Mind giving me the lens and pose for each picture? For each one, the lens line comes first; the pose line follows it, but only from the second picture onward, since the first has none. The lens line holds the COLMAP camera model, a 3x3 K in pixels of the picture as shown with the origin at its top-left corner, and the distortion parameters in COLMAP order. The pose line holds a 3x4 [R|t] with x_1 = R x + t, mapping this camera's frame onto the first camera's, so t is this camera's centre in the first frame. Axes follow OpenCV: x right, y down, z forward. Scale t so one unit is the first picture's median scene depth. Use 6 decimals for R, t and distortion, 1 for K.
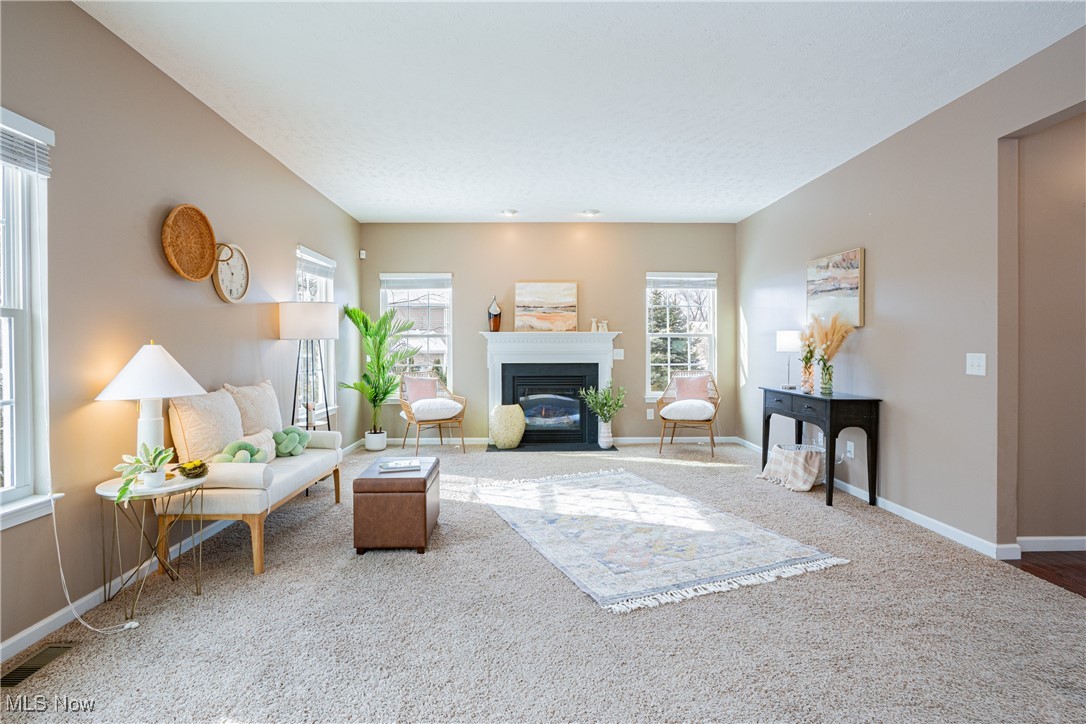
lens RADIAL K [[500.4, 0, 535.2], [0, 500.4, 359.9], [0, 0, 1]] dist [-0.015297, 0.001427]
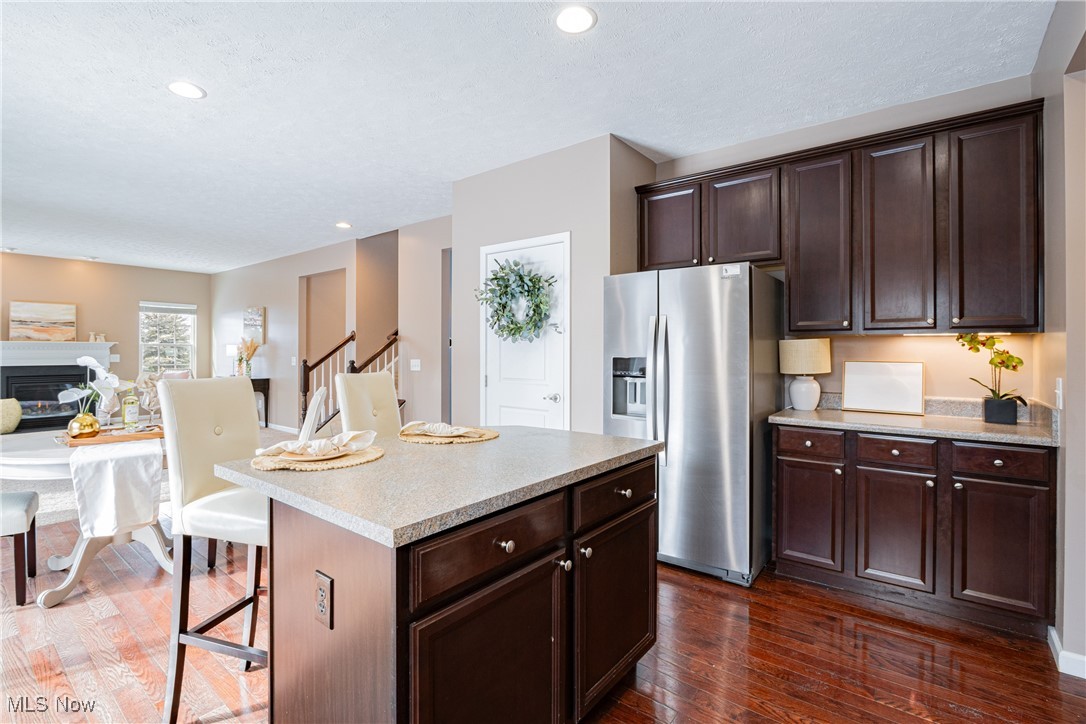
lens RADIAL K [[500.4, 0, 537.5], [0, 500.4, 345.3], [0, 0, 1]] dist [-0.015297, 0.001427]
pose [[0.634315, 0.013838, 0.772951, -0.156276], [0.013776, 0.999479, -0.029199, 0.009180], [-0.772952, 0.029169, 0.633794, -0.804551]]
